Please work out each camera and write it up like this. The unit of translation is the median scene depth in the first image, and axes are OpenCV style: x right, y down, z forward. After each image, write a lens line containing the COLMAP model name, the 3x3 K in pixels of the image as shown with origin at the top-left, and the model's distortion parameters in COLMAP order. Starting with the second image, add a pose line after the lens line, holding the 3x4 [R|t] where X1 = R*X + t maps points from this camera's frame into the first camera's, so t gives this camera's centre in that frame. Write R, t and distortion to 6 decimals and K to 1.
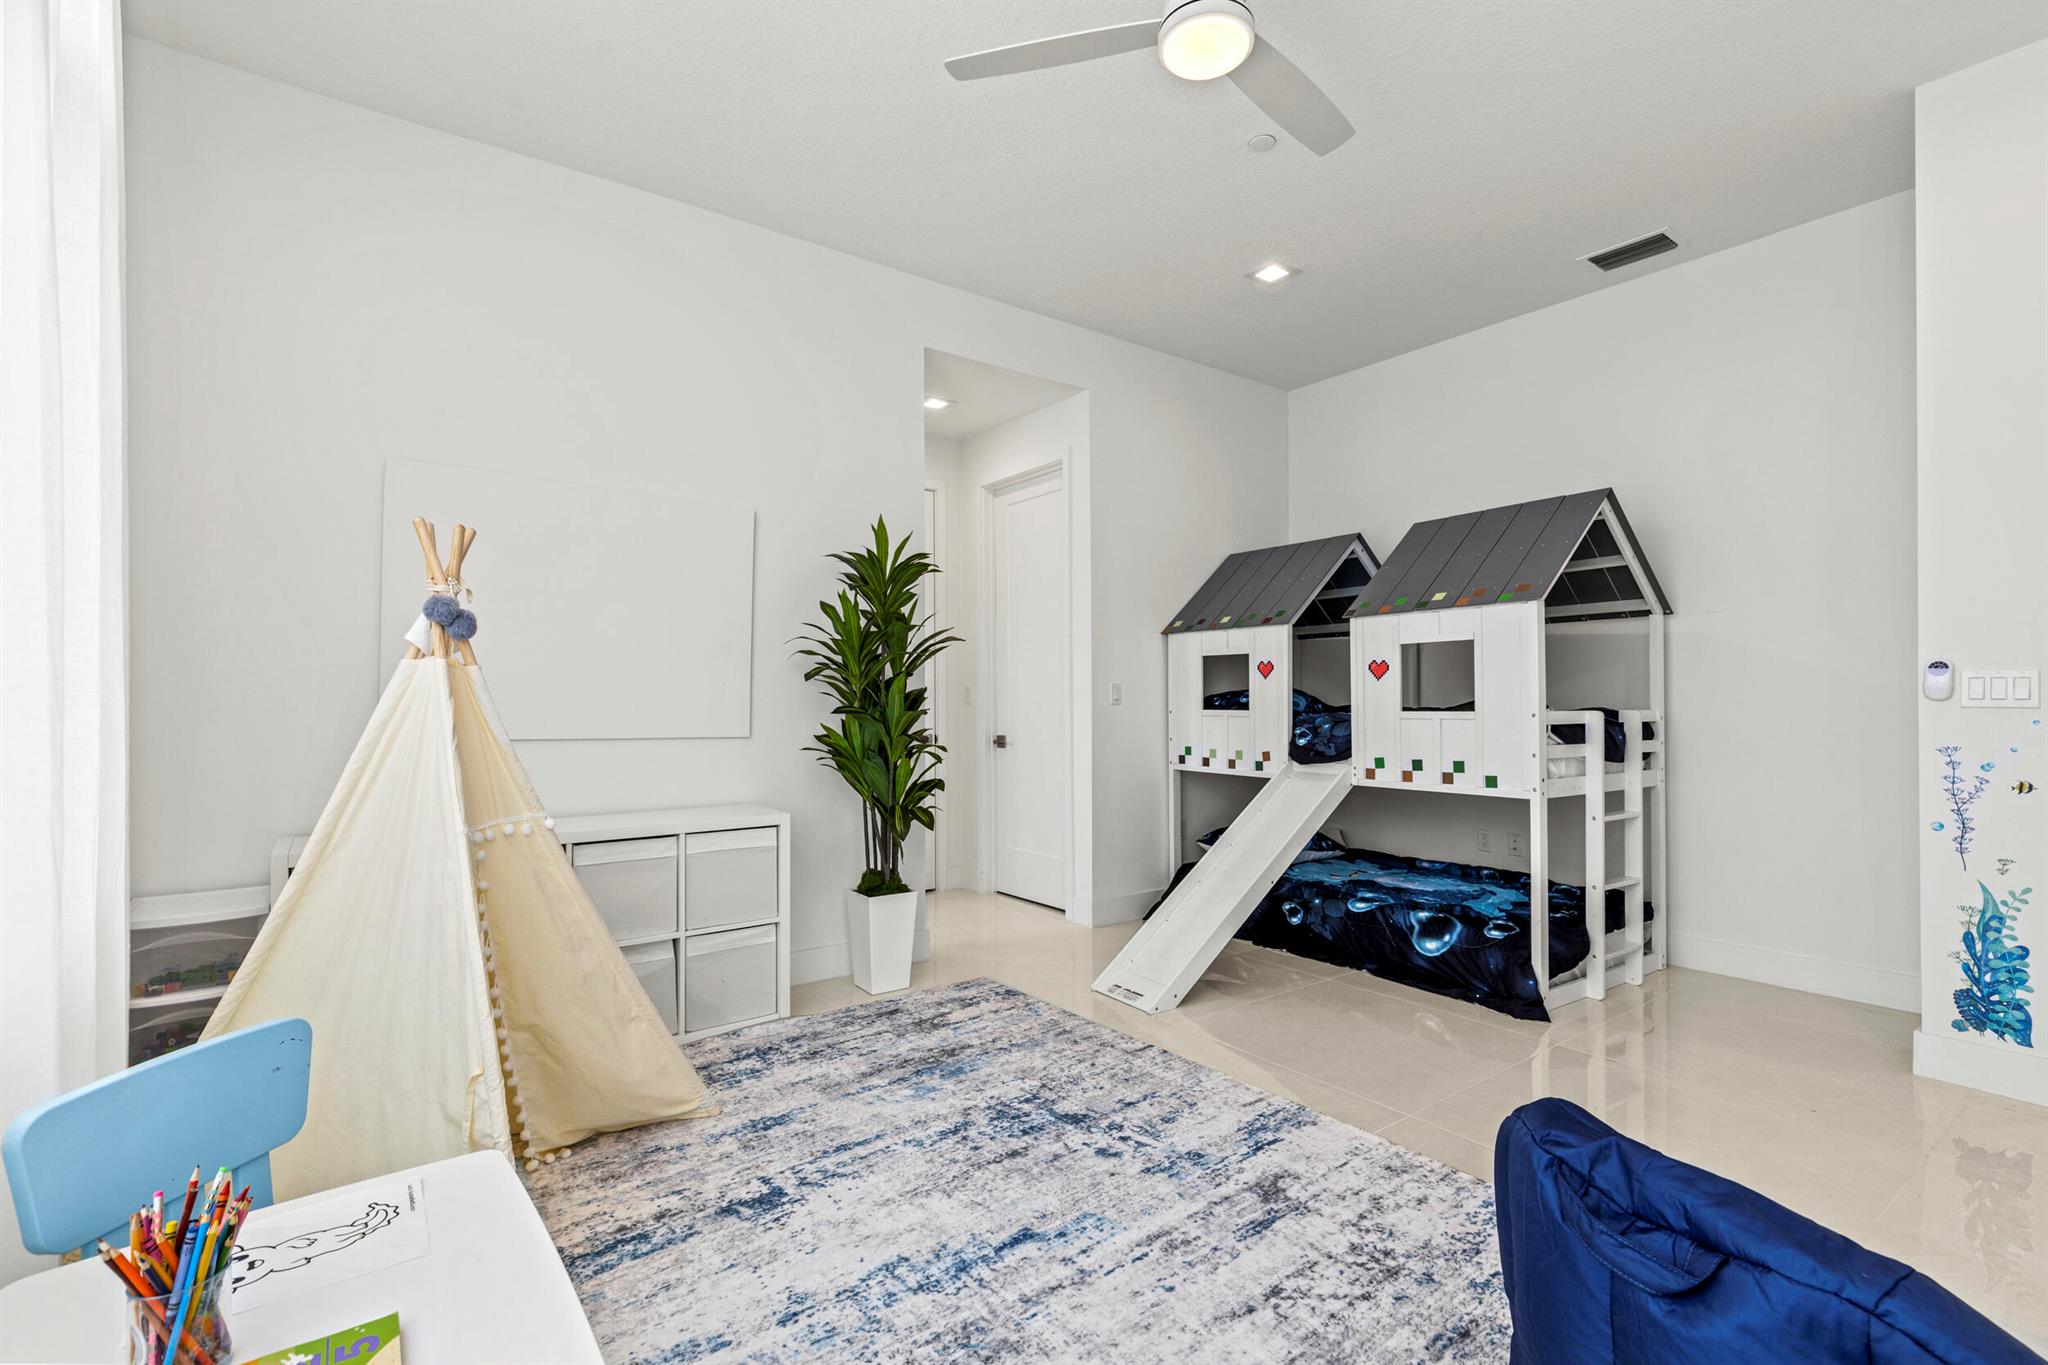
lens RADIAL K [[908.2, 0, 1026.7], [0, 908.2, 685.3], [0, 0, 1]] dist [0.002720, -0.000132]
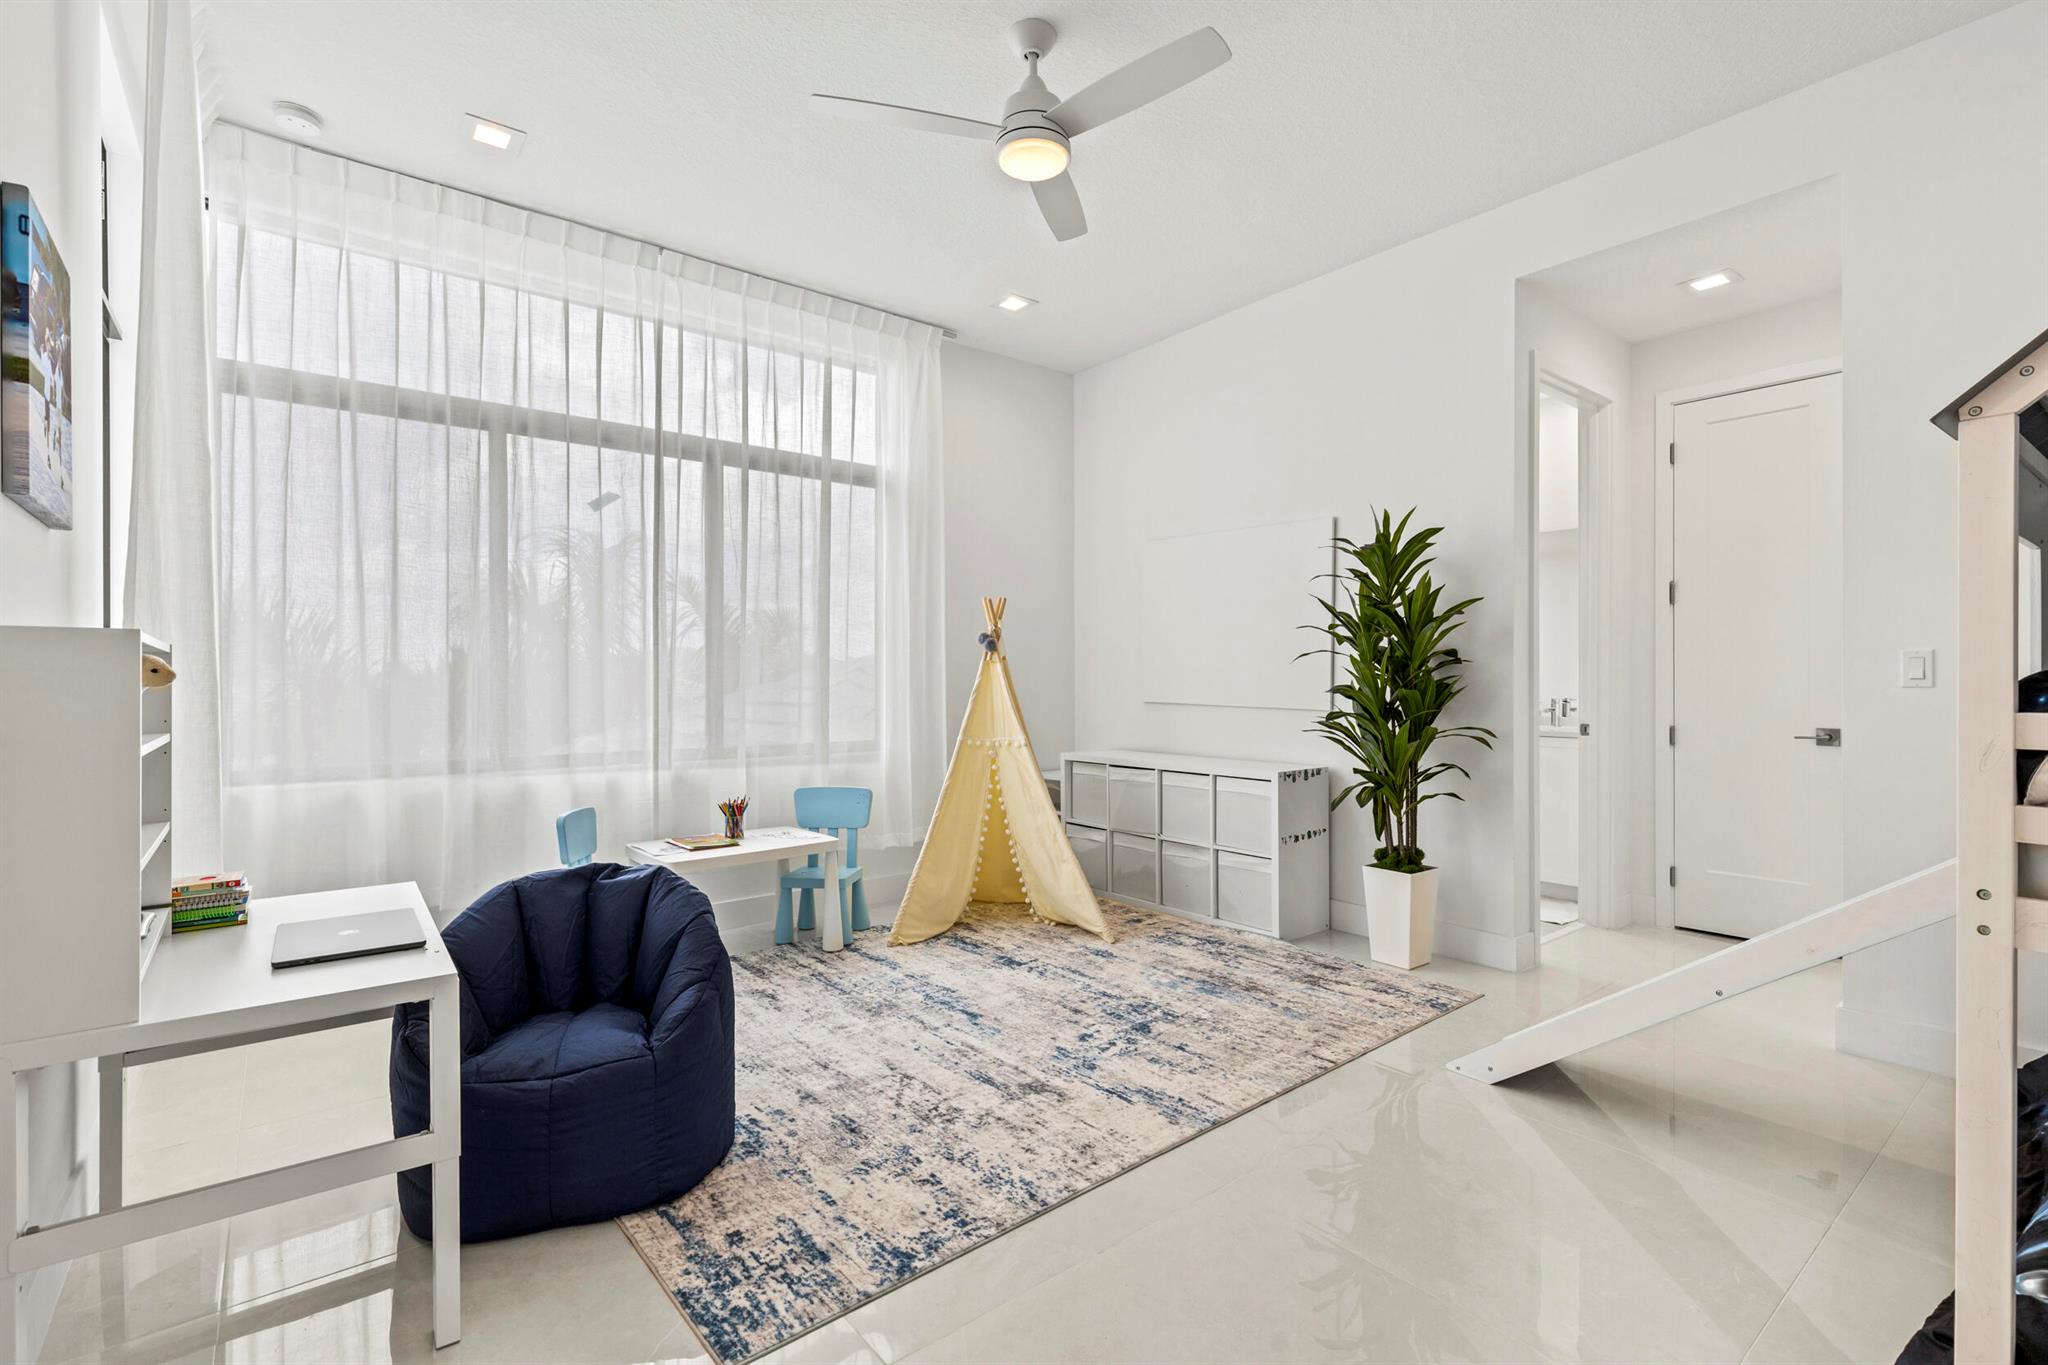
lens RADIAL K [[908.2, 0, 1022.1], [0, 908.2, 682.5], [0, 0, 1]] dist [0.002720, -0.000132]
pose [[0.058163, 0.007962, -0.998275, 1.287955], [0.014789, 0.999852, 0.008836, 0.004430], [0.998198, -0.015277, 0.058037, 0.805516]]
